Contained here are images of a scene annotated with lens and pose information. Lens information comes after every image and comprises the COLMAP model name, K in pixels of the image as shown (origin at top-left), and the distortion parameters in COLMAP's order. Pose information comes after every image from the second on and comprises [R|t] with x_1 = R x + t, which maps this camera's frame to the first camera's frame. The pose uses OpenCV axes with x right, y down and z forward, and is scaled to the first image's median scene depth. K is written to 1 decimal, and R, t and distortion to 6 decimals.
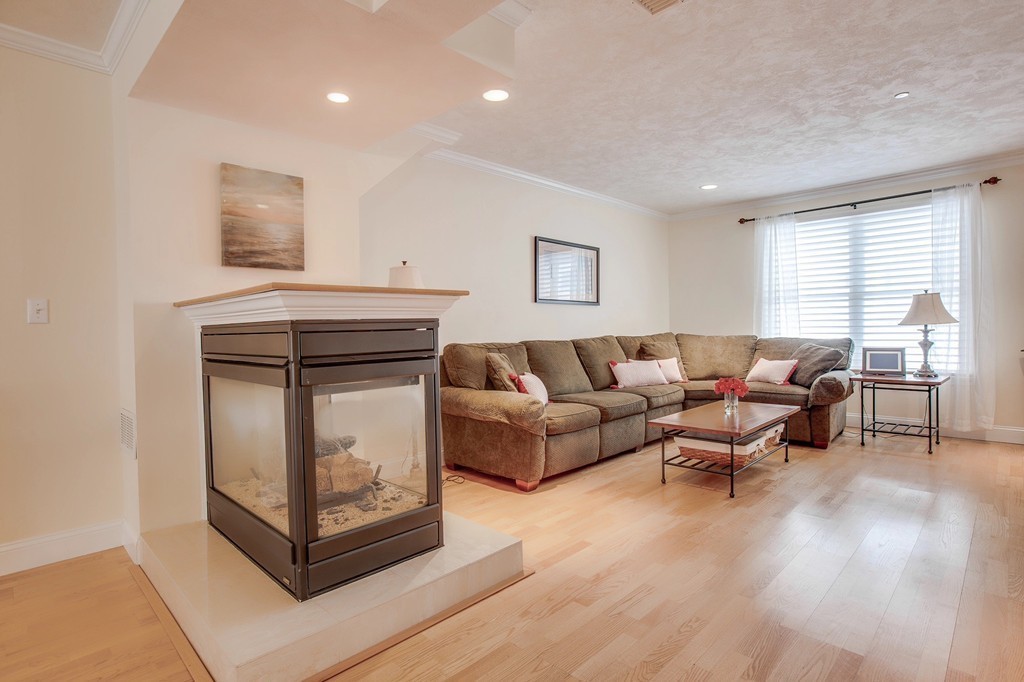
lens RADIAL K [[527.2, 0, 510.9], [0, 527.2, 335.0], [0, 0, 1]] dist [-0.037215, 0.016452]
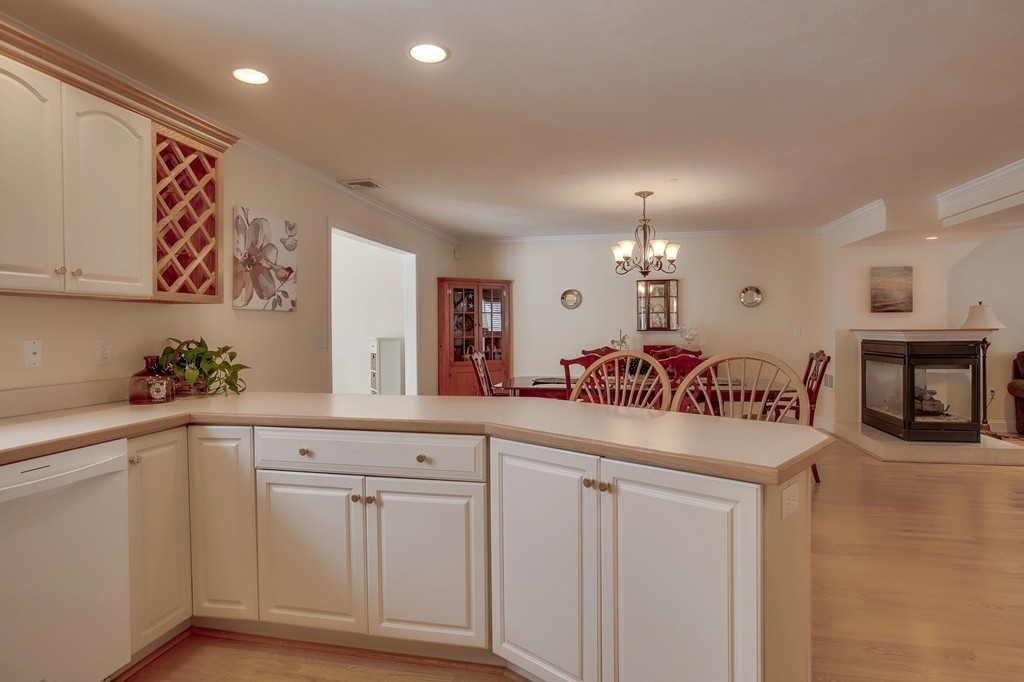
lens RADIAL K [[563.5, 0, 511.8], [0, 563.5, 334.8], [0, 0, 1]] dist [-0.013211, 0.002640]
pose [[0.544979, 0.024845, -0.838082, 0.375039], [-0.014990, 0.999690, 0.019888, -0.035904], [0.838316, 0.001724, 0.545182, -0.958543]]
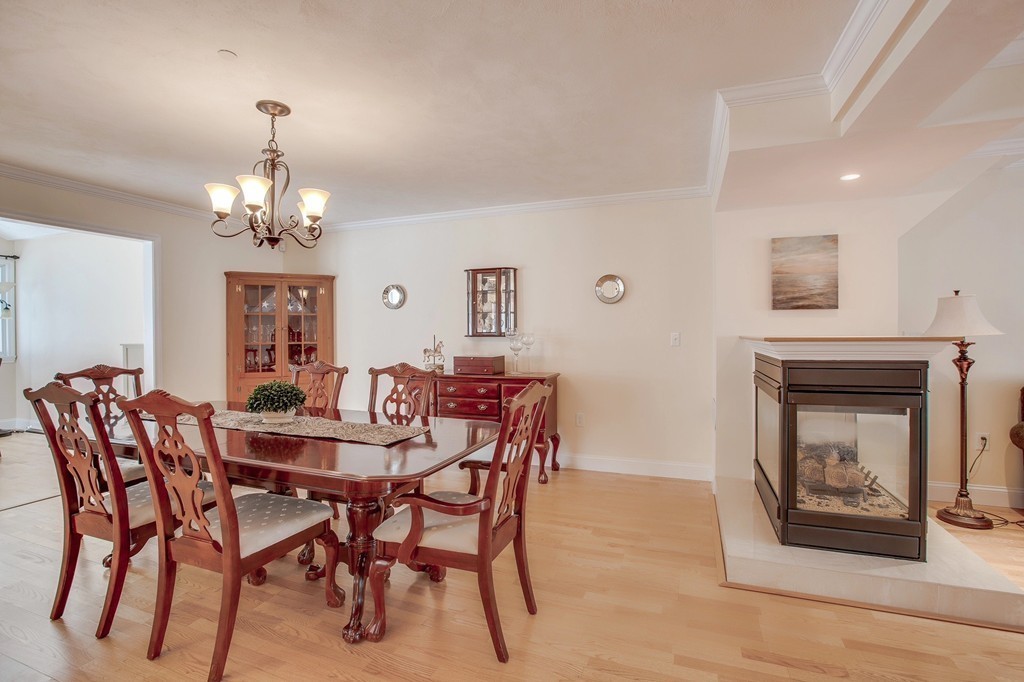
lens RADIAL K [[470.5, 0, 512.5], [0, 470.5, 335.2], [0, 0, 1]] dist [-0.066246, 0.025415]
pose [[0.406675, 0.021963, -0.913309, 0.189895], [-0.014185, 0.999742, 0.017725, -0.043833], [0.913463, 0.005747, 0.406882, -0.102555]]
